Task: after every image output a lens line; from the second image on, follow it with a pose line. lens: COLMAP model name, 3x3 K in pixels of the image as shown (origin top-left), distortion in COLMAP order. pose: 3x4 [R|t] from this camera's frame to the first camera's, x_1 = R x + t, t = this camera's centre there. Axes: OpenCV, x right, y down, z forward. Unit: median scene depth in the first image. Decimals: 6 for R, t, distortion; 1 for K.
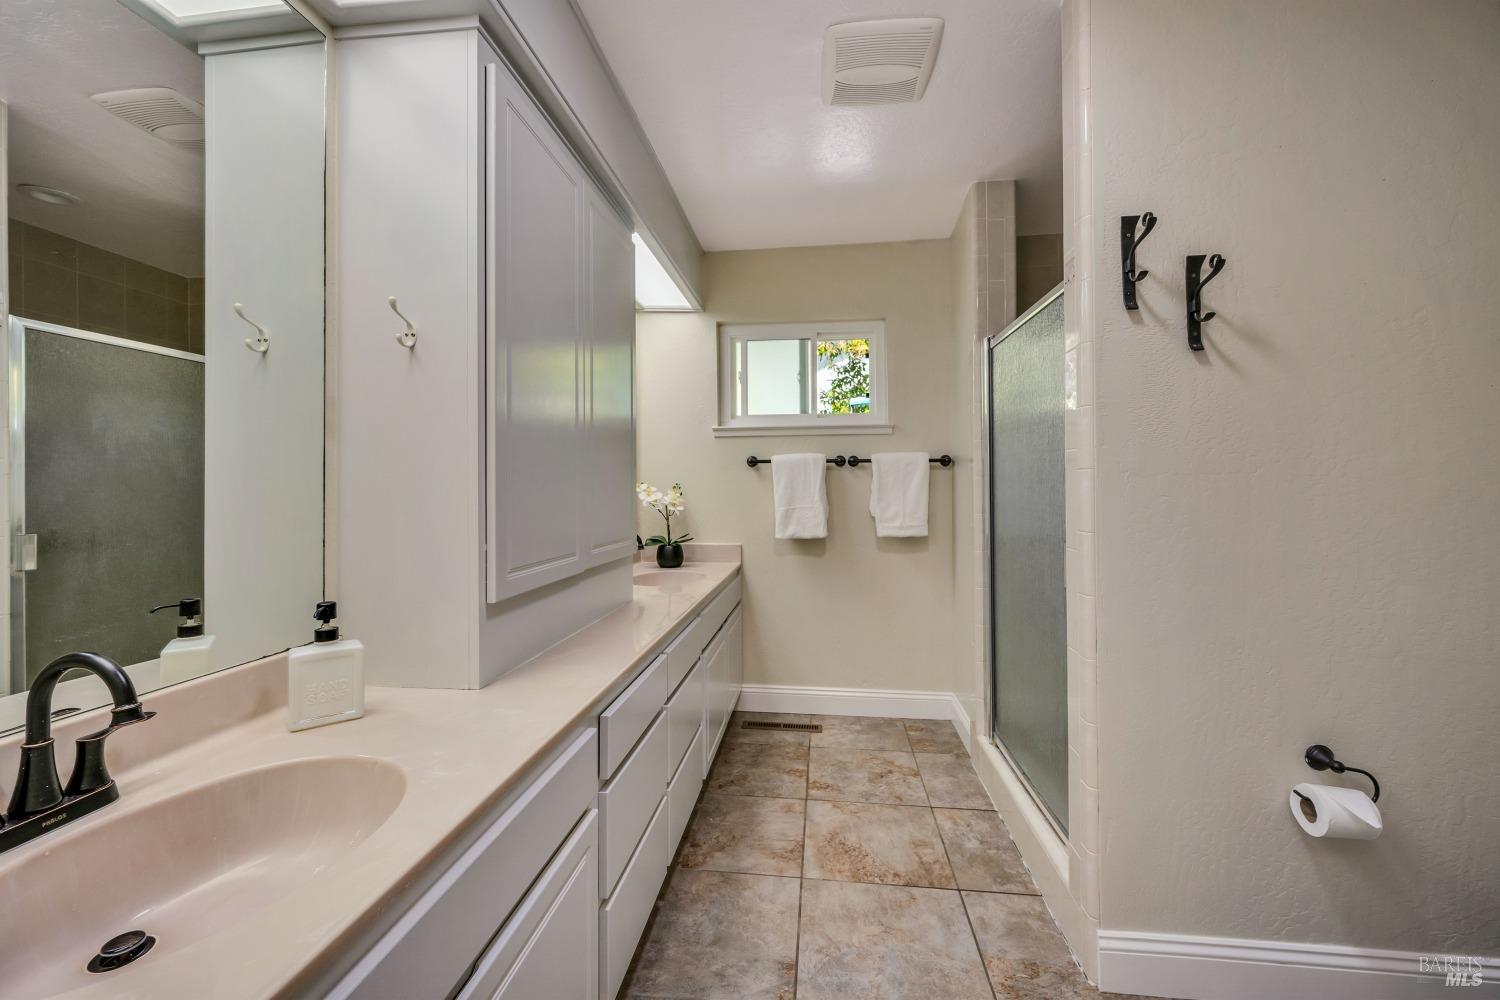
lens RADIAL K [[571.4, 0, 756.3], [0, 571.4, 490.4], [0, 0, 1]] dist [-0.002410, 0.000787]
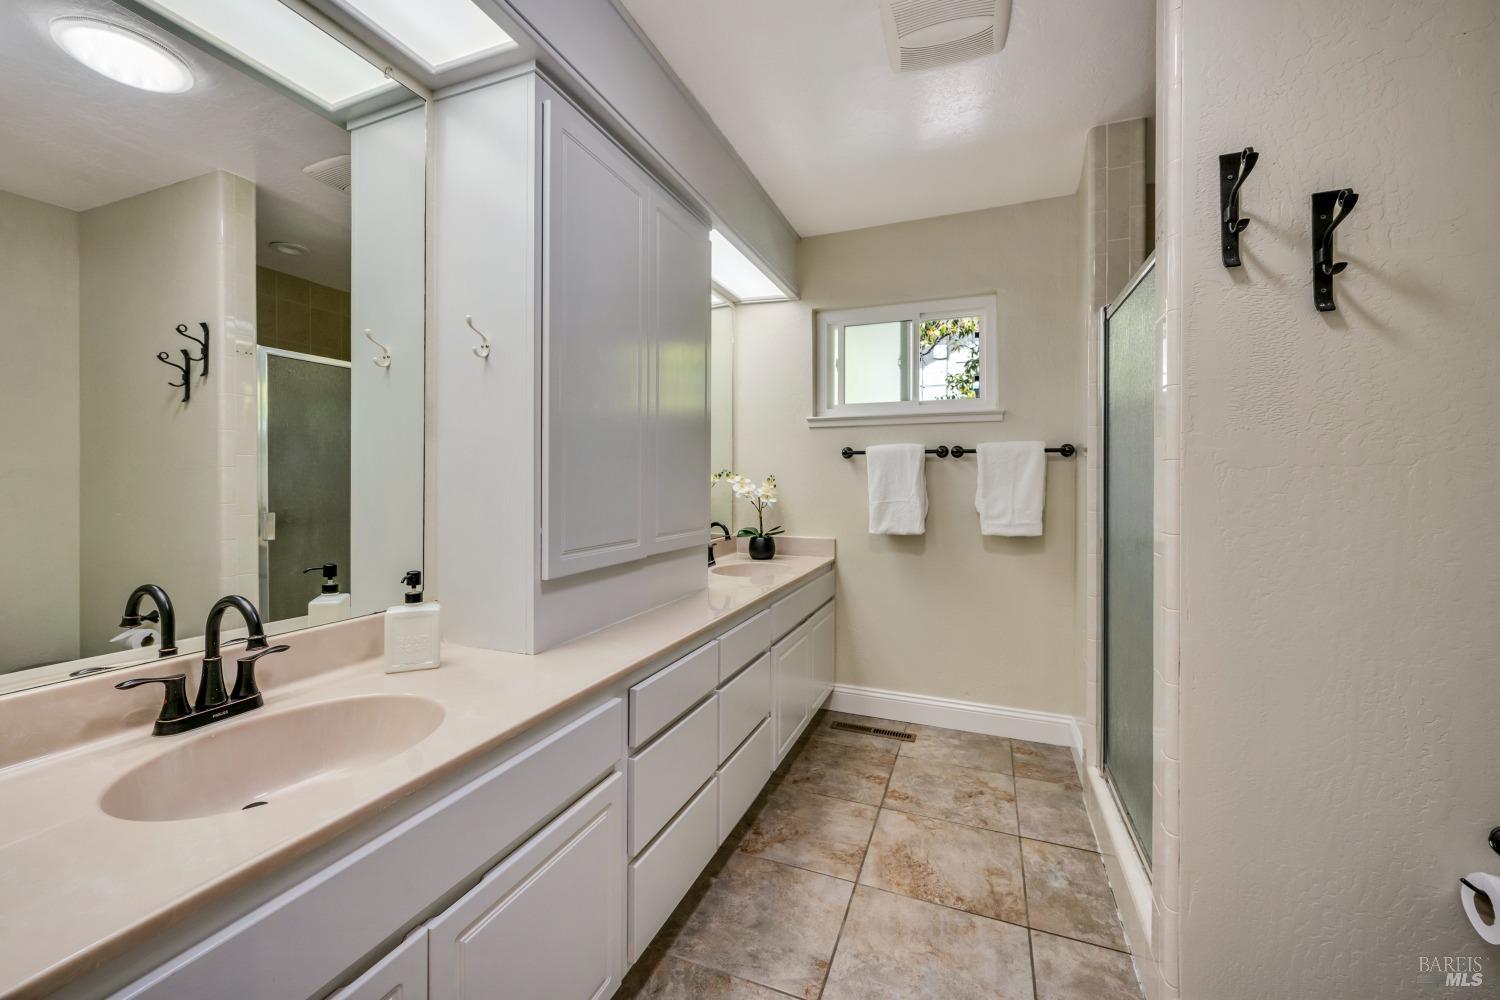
lens RADIAL K [[598.3, 0, 743.2], [0, 598.3, 489.1], [0, 0, 1]] dist [-0.002939, 0.001319]
pose [[0.962032, 0.009965, -0.272754, 0.178747], [-0.007200, 0.999912, 0.011139, 0.000710], [0.272841, -0.008753, 0.962019, -0.024113]]
